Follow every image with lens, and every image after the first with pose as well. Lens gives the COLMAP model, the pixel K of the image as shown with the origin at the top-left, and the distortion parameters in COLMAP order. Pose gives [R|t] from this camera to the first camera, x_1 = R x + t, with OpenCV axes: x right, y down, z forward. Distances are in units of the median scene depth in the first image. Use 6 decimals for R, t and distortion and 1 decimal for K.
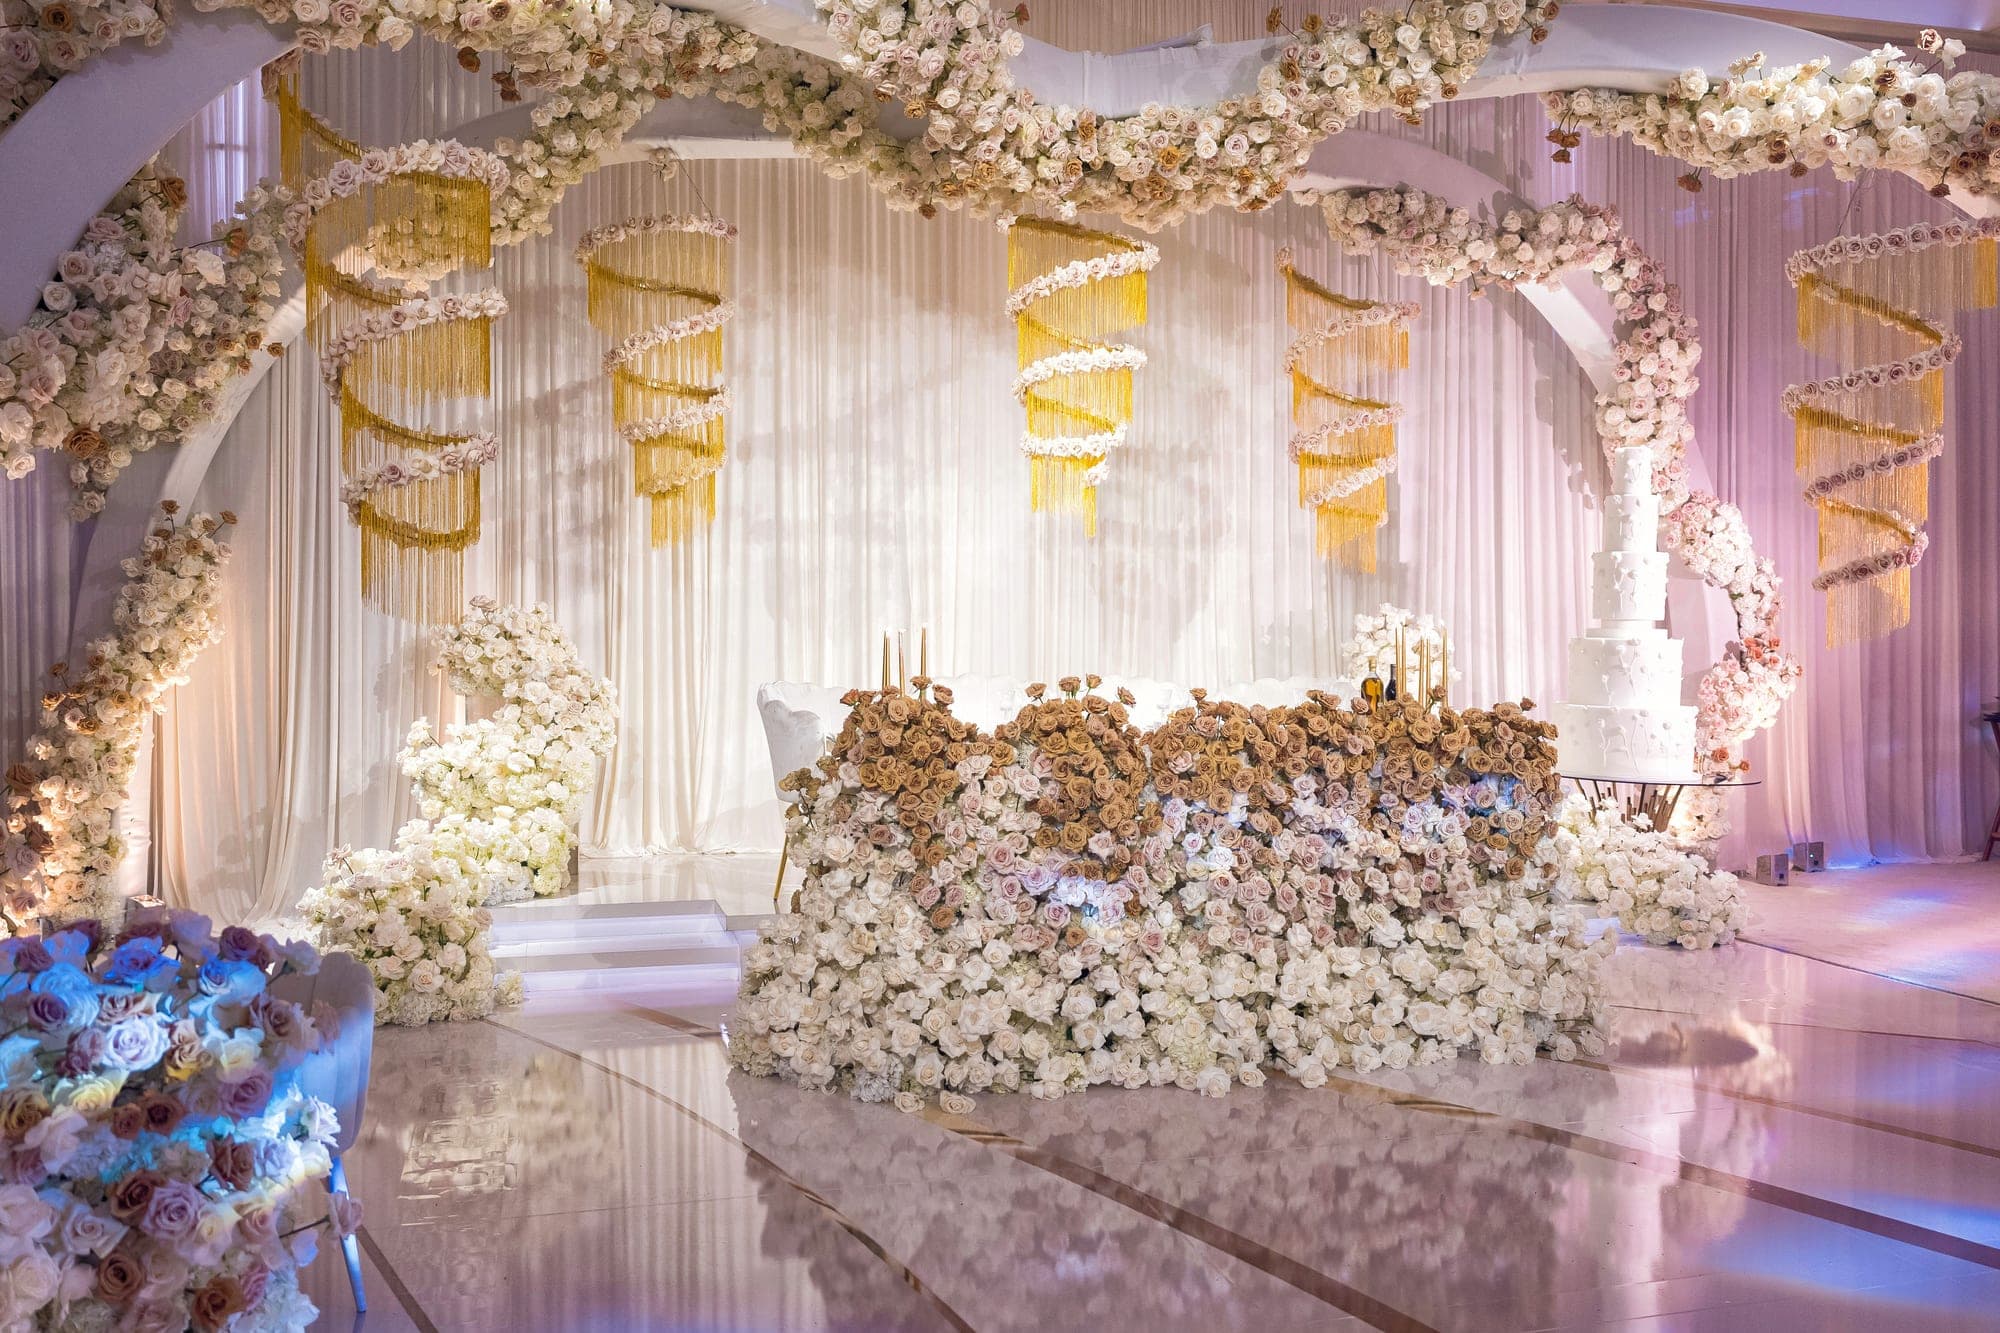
lens RADIAL K [[1669.2, 0, 1024.7], [0, 1669.2, 666.8], [0, 0, 1]] dist [0.010890, 0.000827]
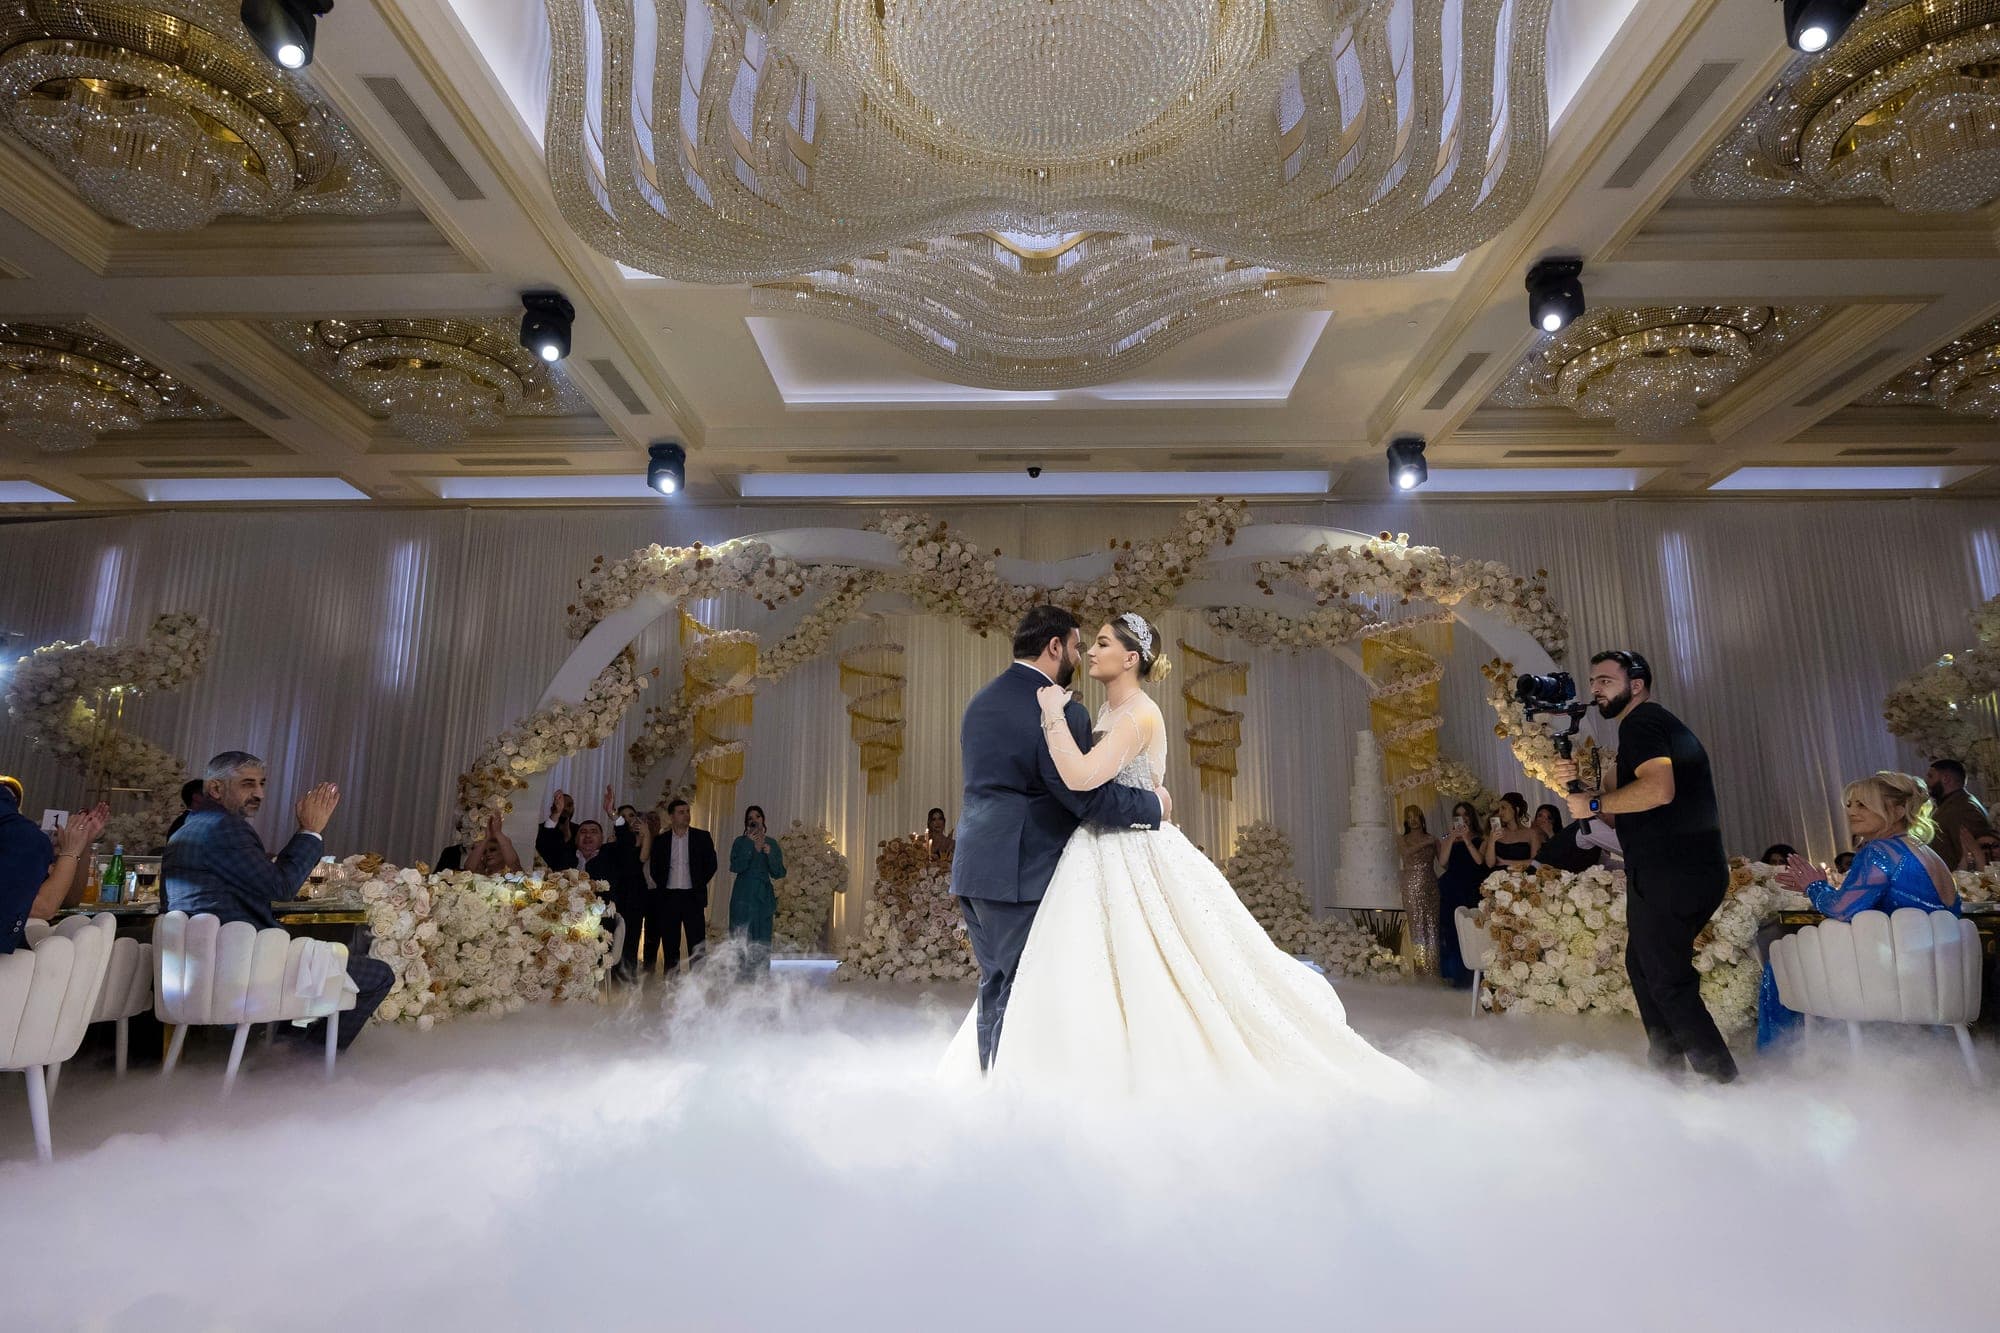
lens RADIAL K [[1159.2, 0, 1000.1], [0, 1159.2, 683.2], [0, 0, 1]] dist [0.040475, -0.000896]
pose [[0.961425, -0.050003, -0.270483, 0.403950], [-0.004754, 0.980171, -0.198098, 0.095247], [0.275025, 0.191742, 0.942123, -0.439725]]
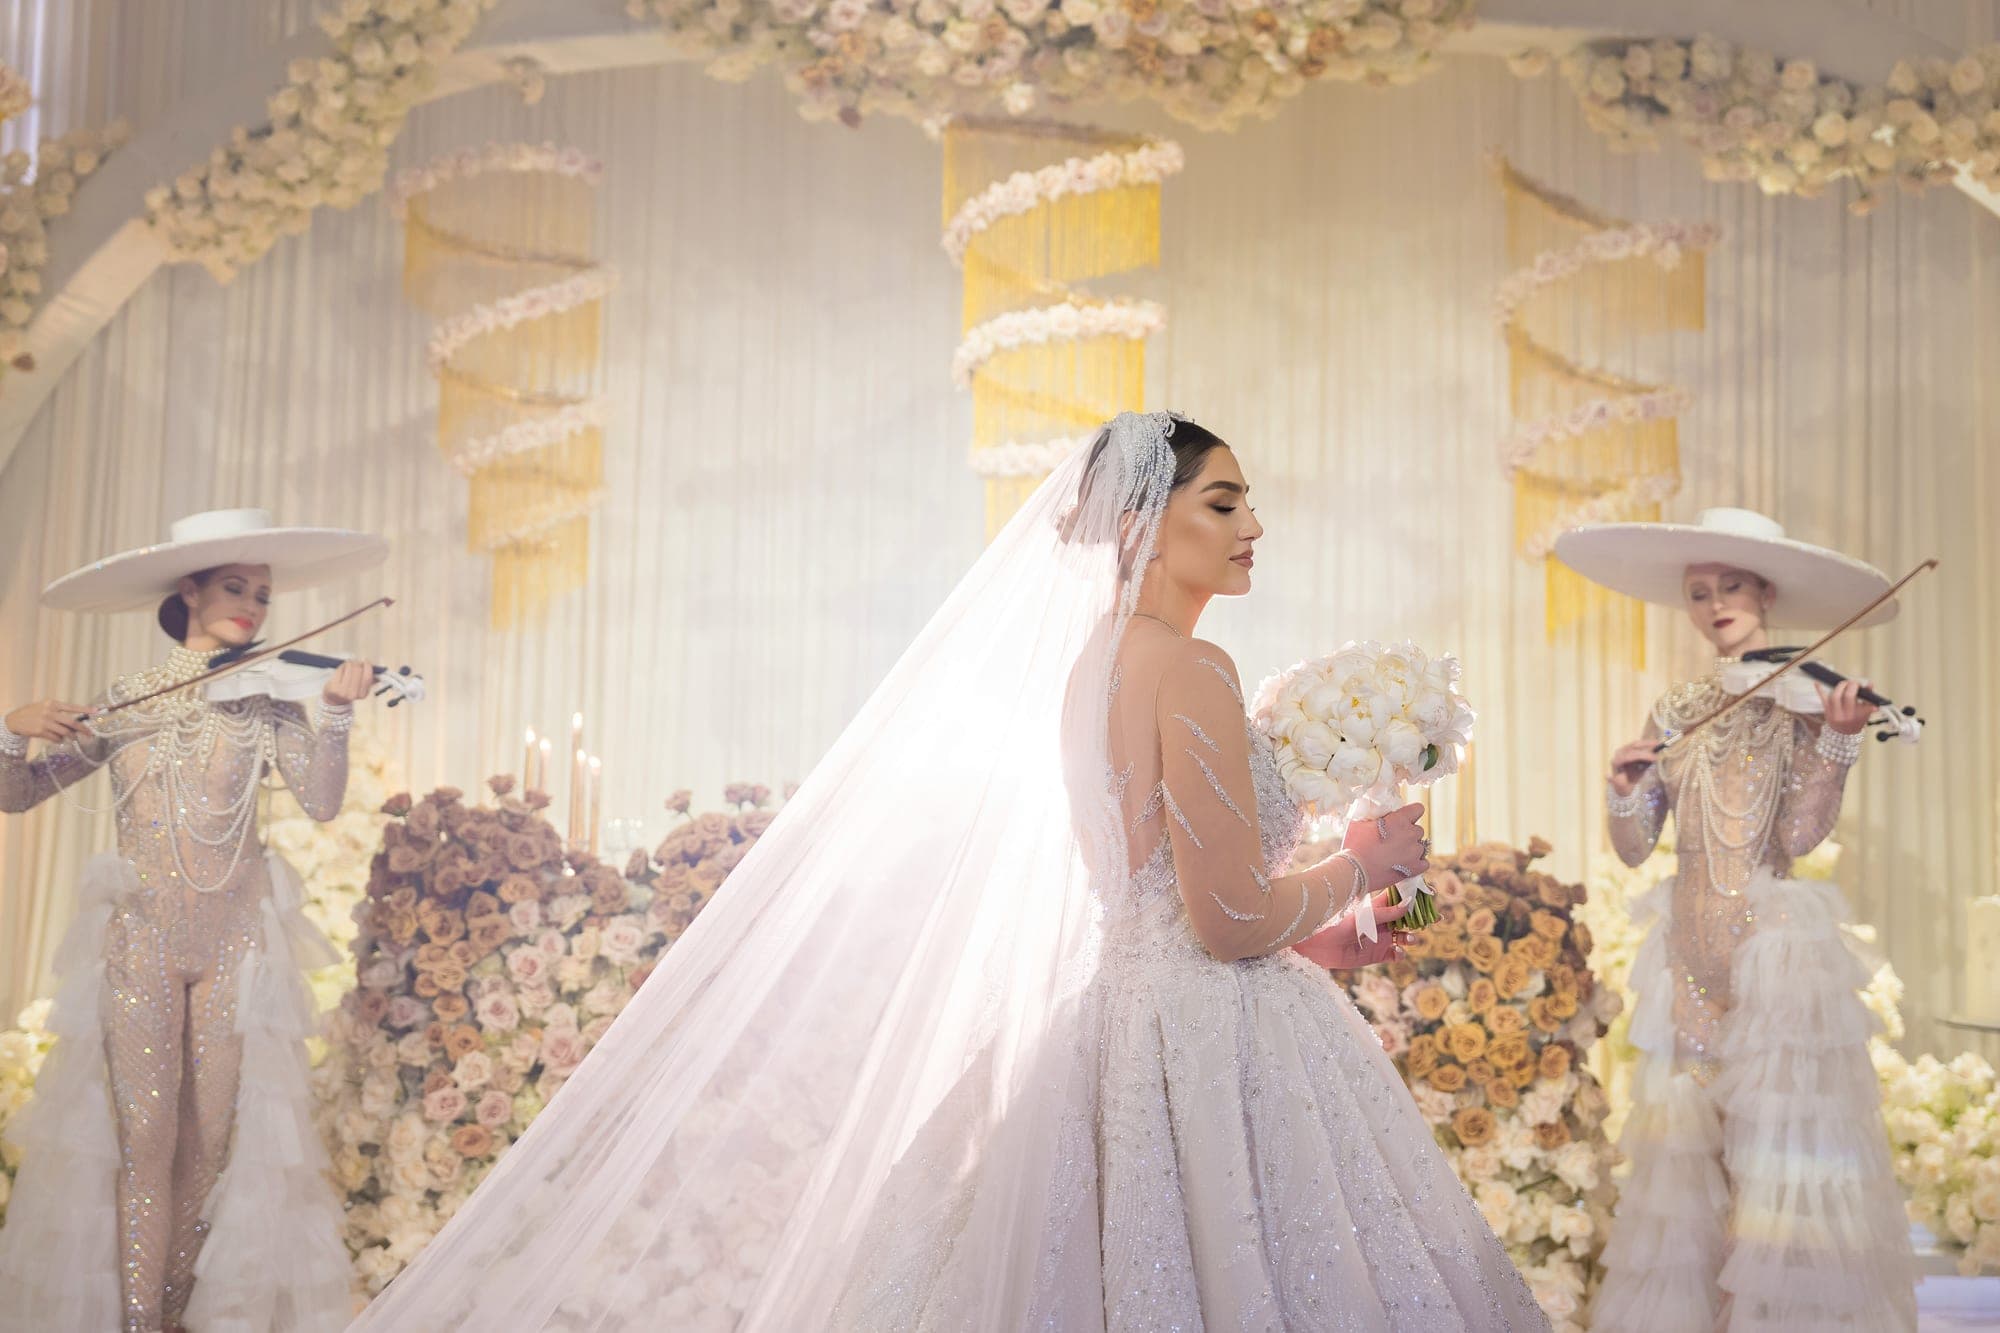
lens RADIAL K [[2629.1, 0, 971.2], [0, 2629.1, 630.9], [0, 0, 1]] dist [0.021329, 0.000000]
pose [[0.950680, -0.007414, -0.310083, 0.342620], [-0.026329, 0.994177, -0.104492, 0.041525], [0.309053, 0.107502, 0.944950, 0.055324]]
